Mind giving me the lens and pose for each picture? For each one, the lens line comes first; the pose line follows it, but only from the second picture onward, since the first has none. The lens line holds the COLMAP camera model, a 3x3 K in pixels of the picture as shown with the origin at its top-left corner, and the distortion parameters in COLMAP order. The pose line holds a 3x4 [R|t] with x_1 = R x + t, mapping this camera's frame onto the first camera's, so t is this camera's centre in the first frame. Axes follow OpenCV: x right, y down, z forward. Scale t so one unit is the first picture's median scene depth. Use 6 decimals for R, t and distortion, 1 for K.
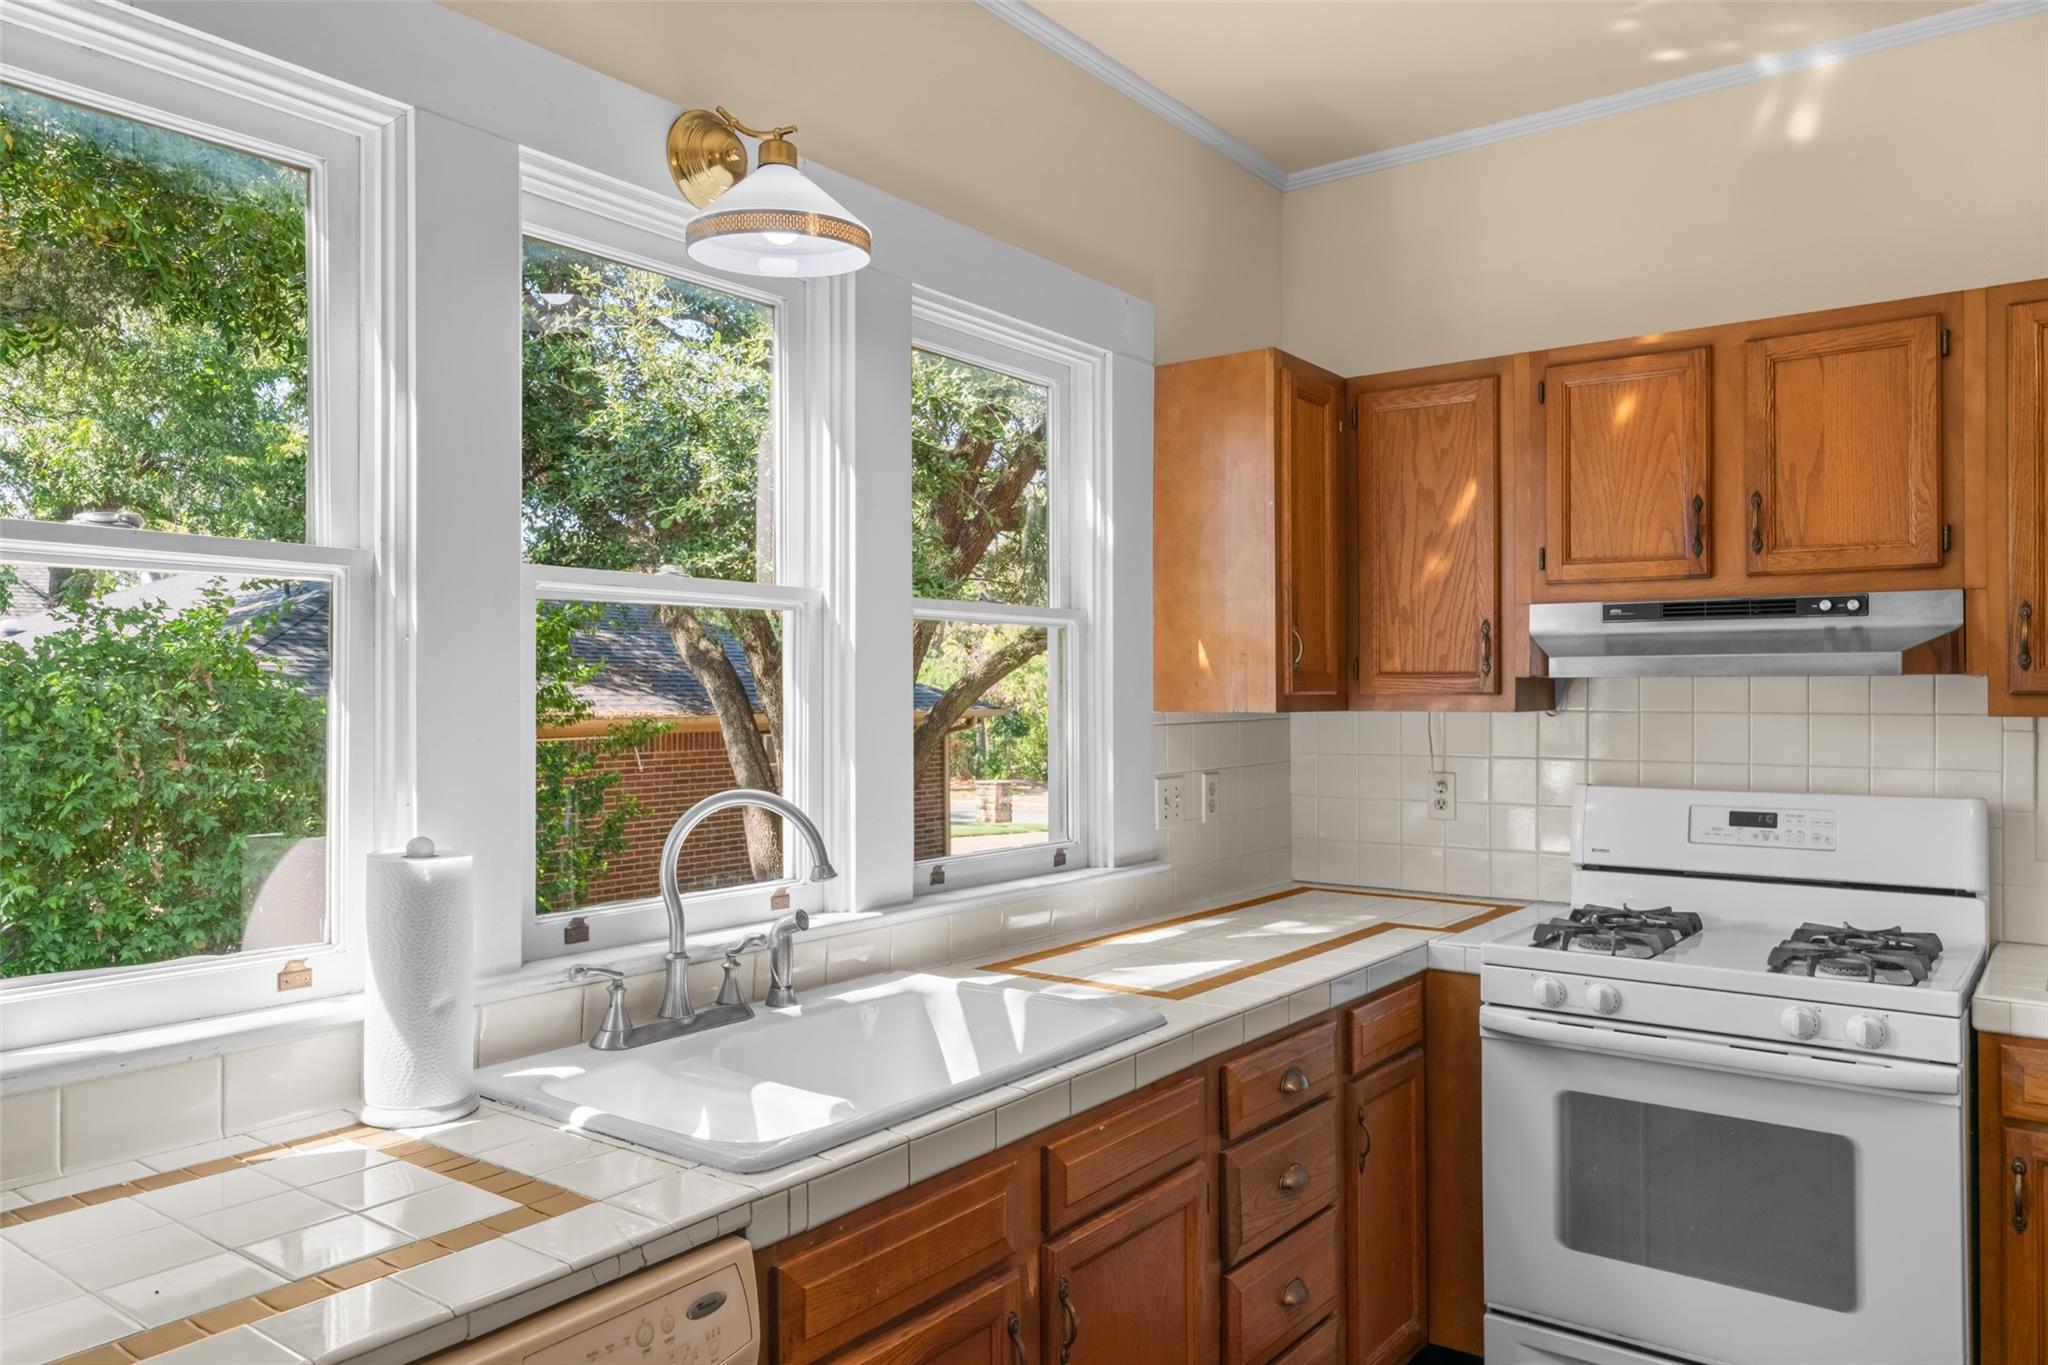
lens RADIAL K [[1402.0, 0, 1024.0], [0, 1402.0, 682.5], [0, 0, 1]] dist [-0.000665, -0.001738]
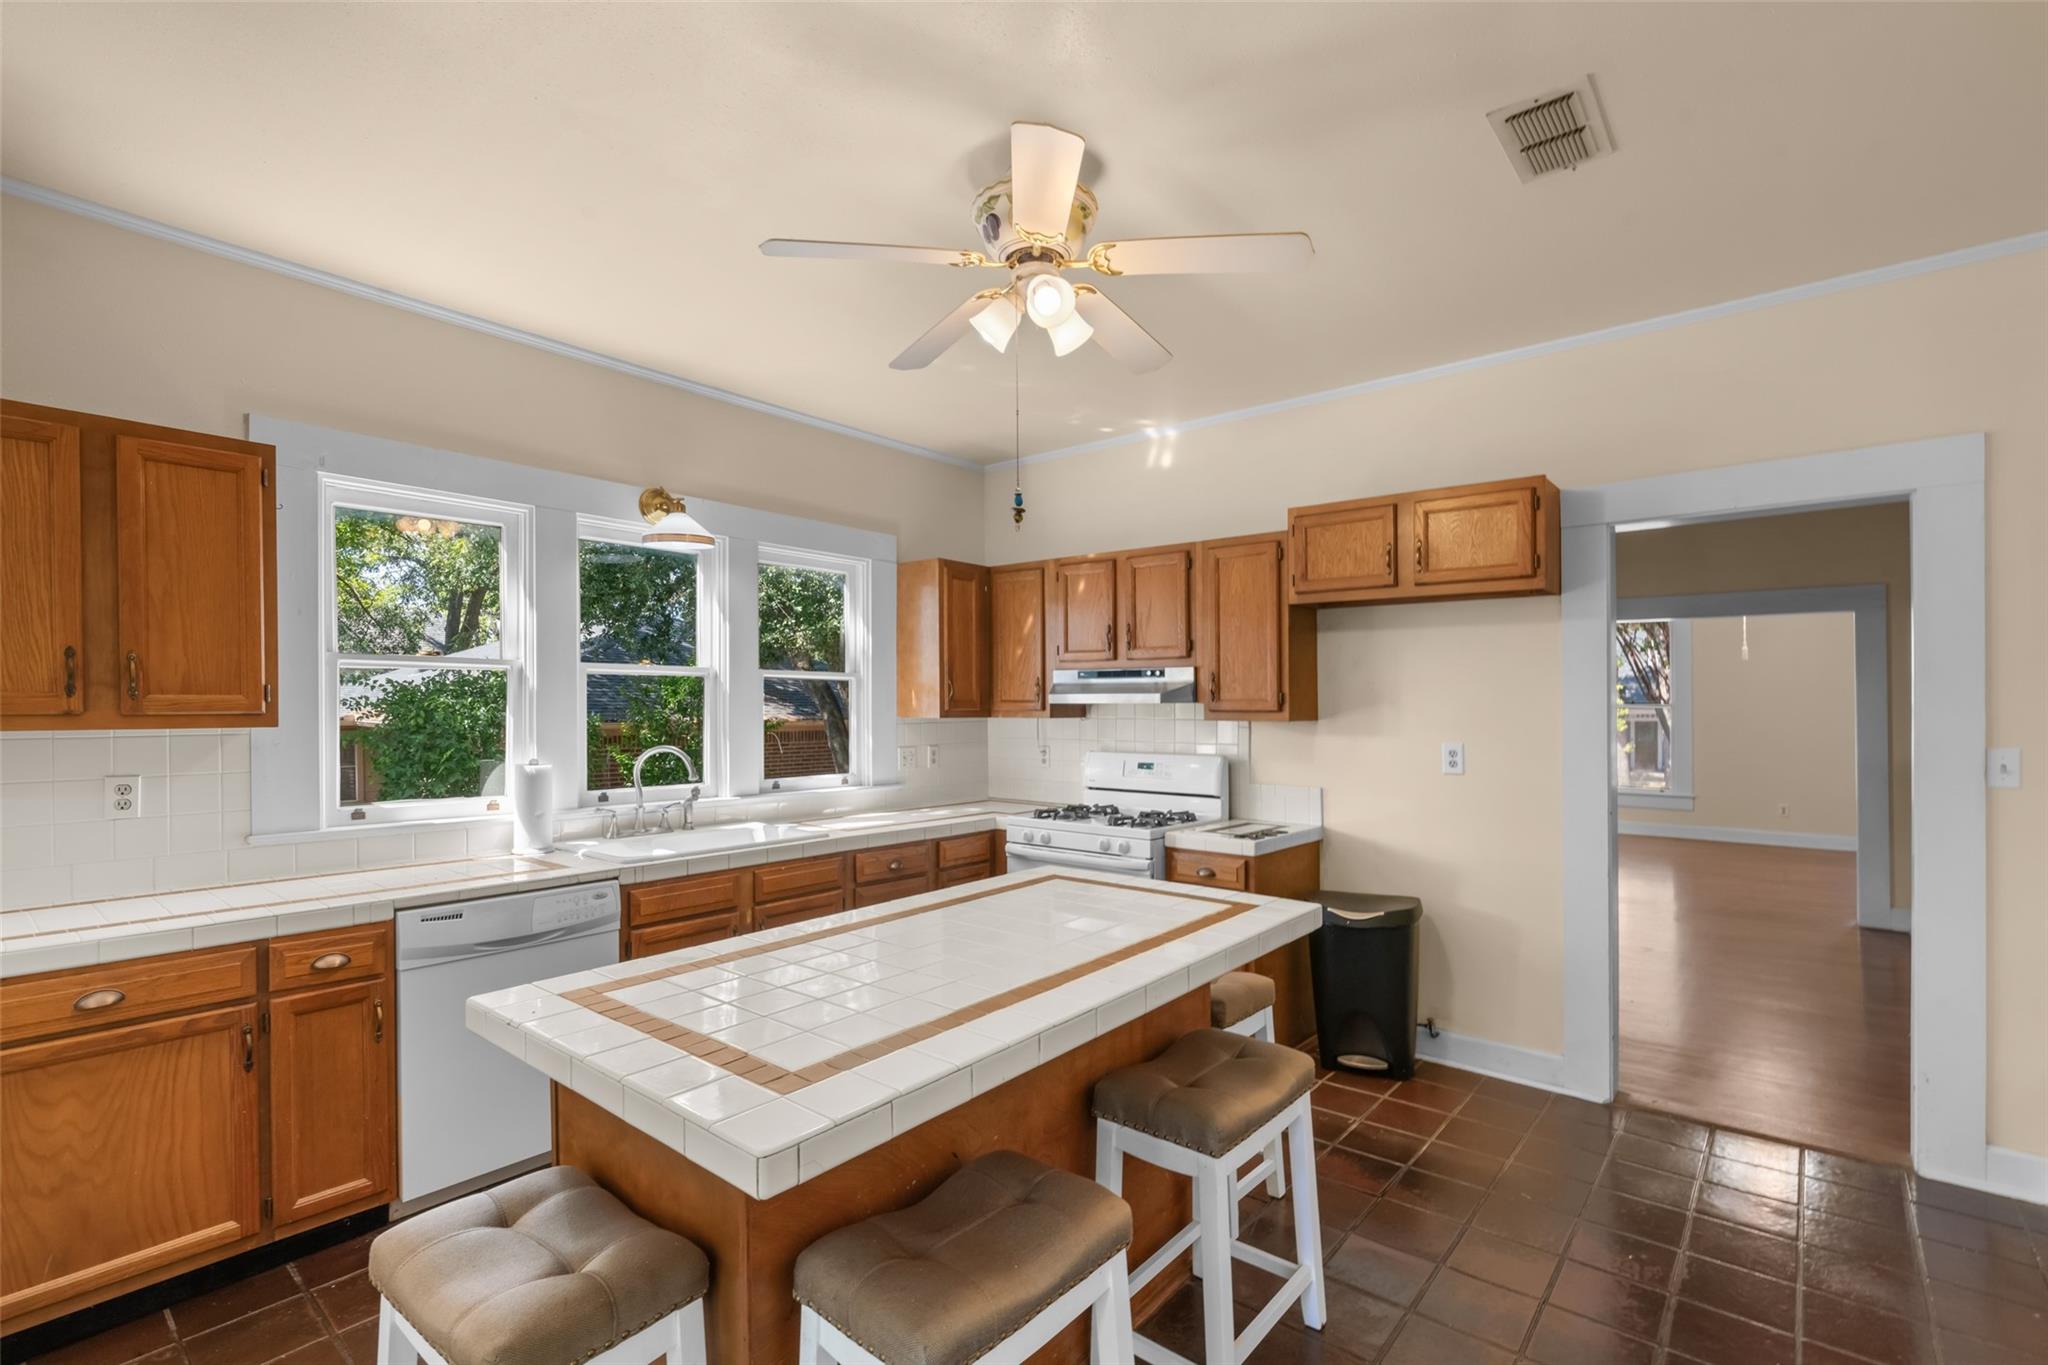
lens RADIAL K [[941.5, 0, 1030.7], [0, 941.5, 697.9], [0, 0, 1]] dist [-0.001729, -0.000034]
pose [[0.998628, 0.001858, -0.052338, 0.435153], [-0.001970, 0.999996, -0.002073, -0.009130], [0.052334, 0.002174, 0.998627, -0.558049]]
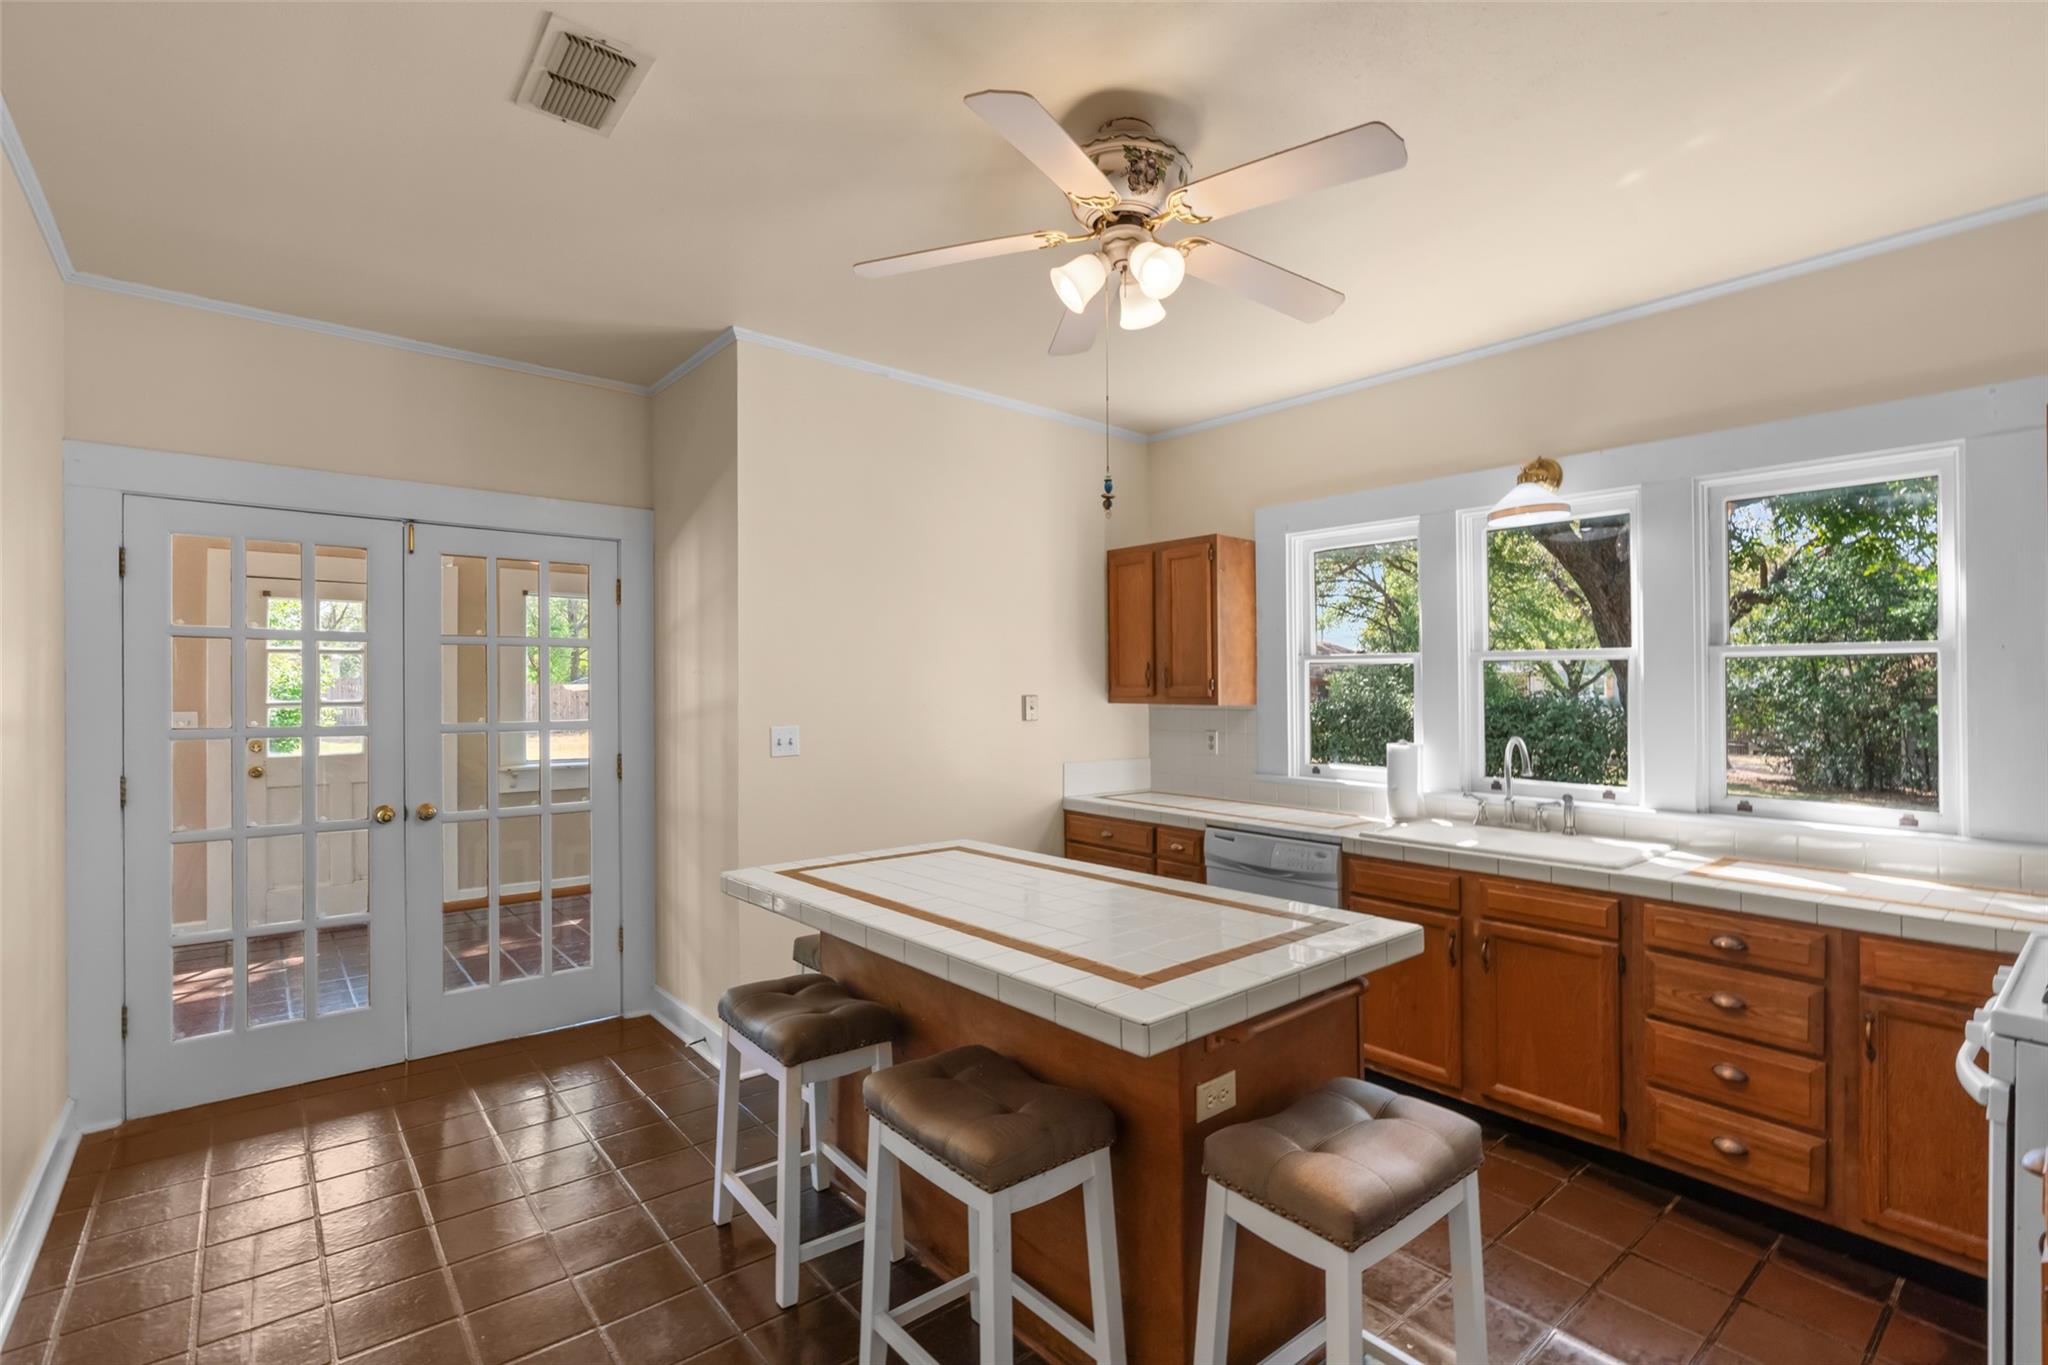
lens RADIAL K [[941.5, 0, 1030.7], [0, 941.5, 697.9], [0, 0, 1]] dist [-0.001729, -0.000034]
pose [[-0.230469, 0.011230, -0.973015, 1.198423], [0.003204, 0.999937, 0.010782, -0.009899], [0.973074, -0.000633, -0.230490, 0.392087]]
